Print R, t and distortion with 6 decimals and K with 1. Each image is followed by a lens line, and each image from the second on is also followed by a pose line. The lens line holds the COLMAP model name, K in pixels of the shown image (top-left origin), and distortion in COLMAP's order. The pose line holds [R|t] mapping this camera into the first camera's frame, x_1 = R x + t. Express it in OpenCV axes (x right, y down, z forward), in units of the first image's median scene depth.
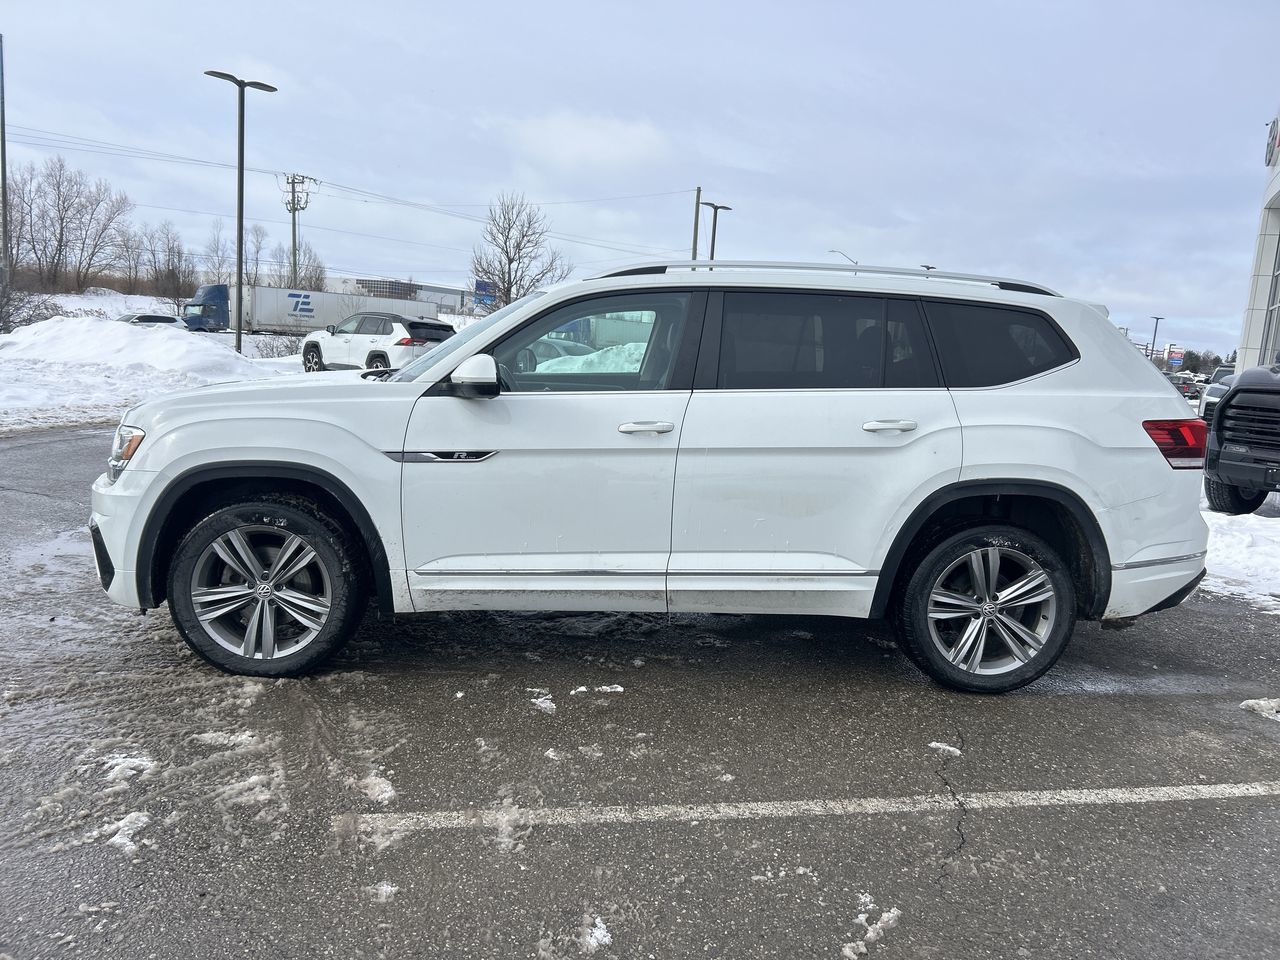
lens RADIAL K [[966.7, 0, 640.2], [0, 966.7, 478.6], [0, 0, 1]] dist [0.052299, -0.058185]
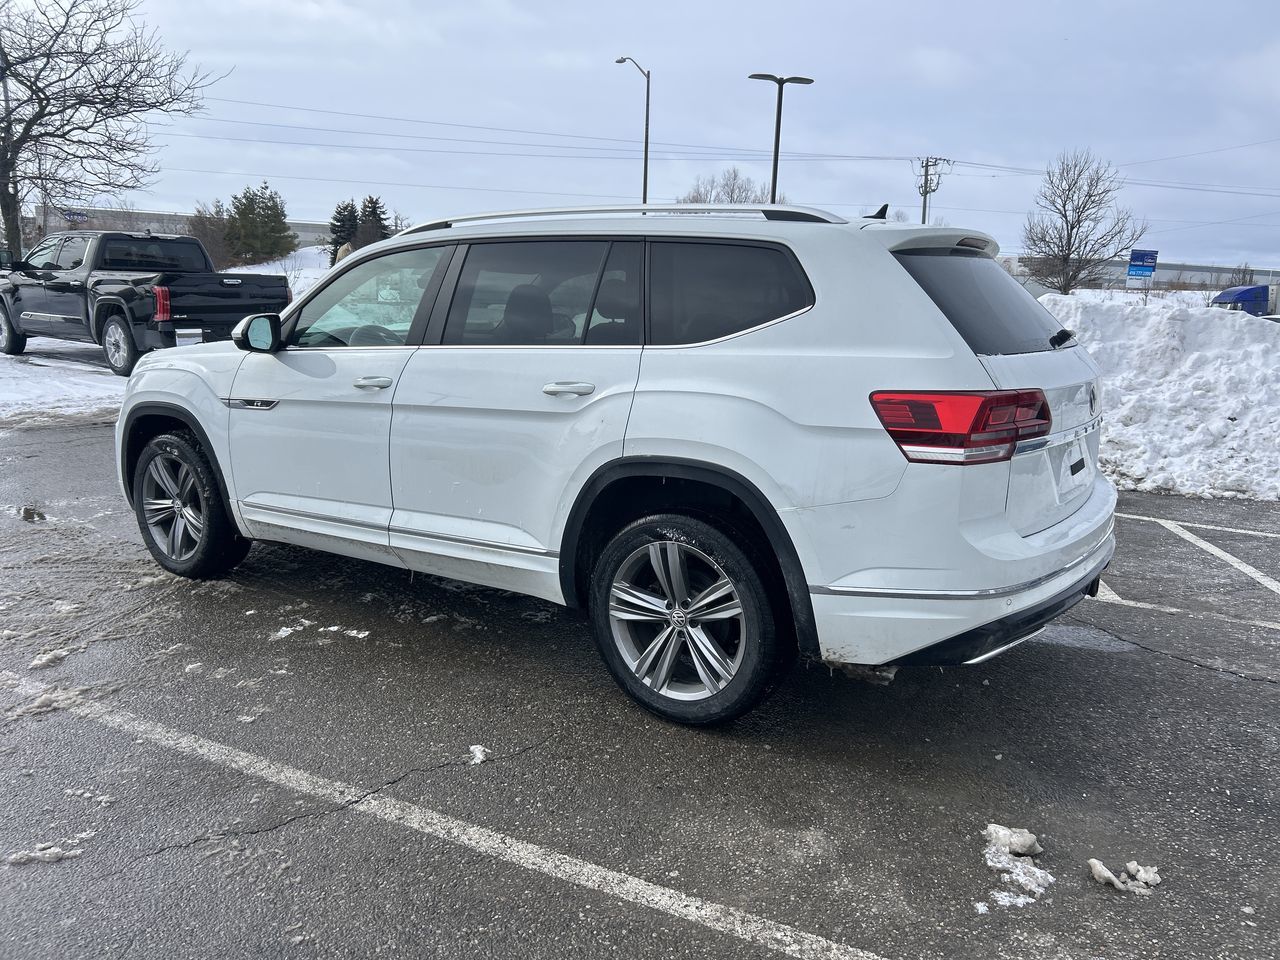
lens RADIAL K [[966.7, 0, 640.3], [0, 966.7, 467.3], [0, 0, 1]] dist [0.052299, -0.058185]
pose [[0.793544, 0.072245, -0.604209, 0.813484], [-0.068035, 0.997235, 0.029883, -0.013137], [0.604697, 0.017394, 0.796265, 0.339531]]
